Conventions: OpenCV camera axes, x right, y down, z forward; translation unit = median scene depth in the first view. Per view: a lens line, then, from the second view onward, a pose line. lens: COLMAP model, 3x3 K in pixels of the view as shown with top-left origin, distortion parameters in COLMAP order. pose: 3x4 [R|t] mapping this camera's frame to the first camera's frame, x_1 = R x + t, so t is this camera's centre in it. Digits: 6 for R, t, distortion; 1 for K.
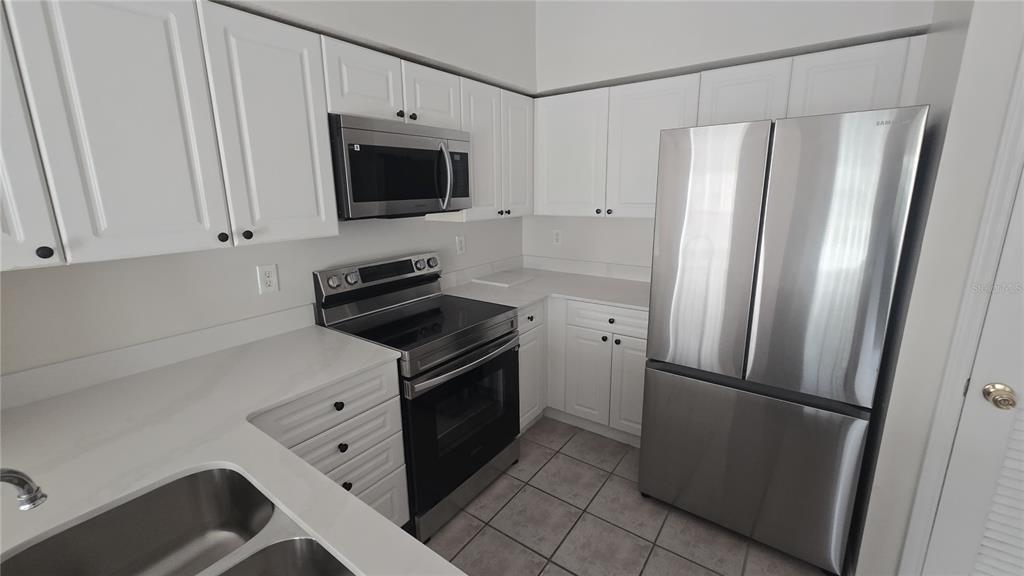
lens RADIAL K [[420.1, 0, 509.5], [0, 420.1, 285.5], [0, 0, 1]] dist [-0.000436, 0.000806]
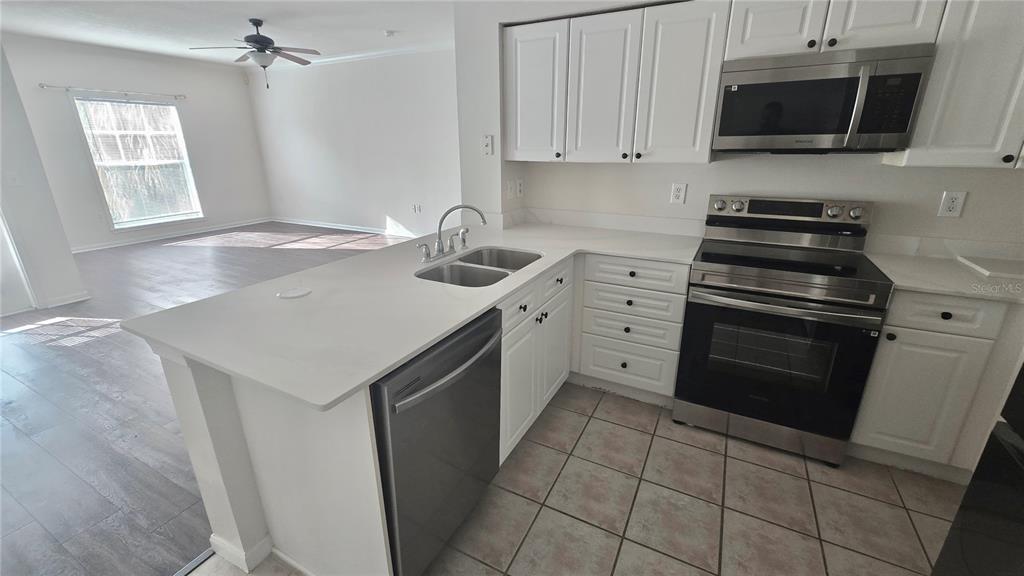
lens RADIAL K [[420.1, 0, 511.1], [0, 420.1, 285.6], [0, 0, 1]] dist [-0.000436, 0.000806]
pose [[0.142605, 0.327380, -0.934070, 0.757013], [-0.219978, 0.930595, 0.292578, -0.015928], [0.965025, 0.163751, 0.204723, 0.217057]]
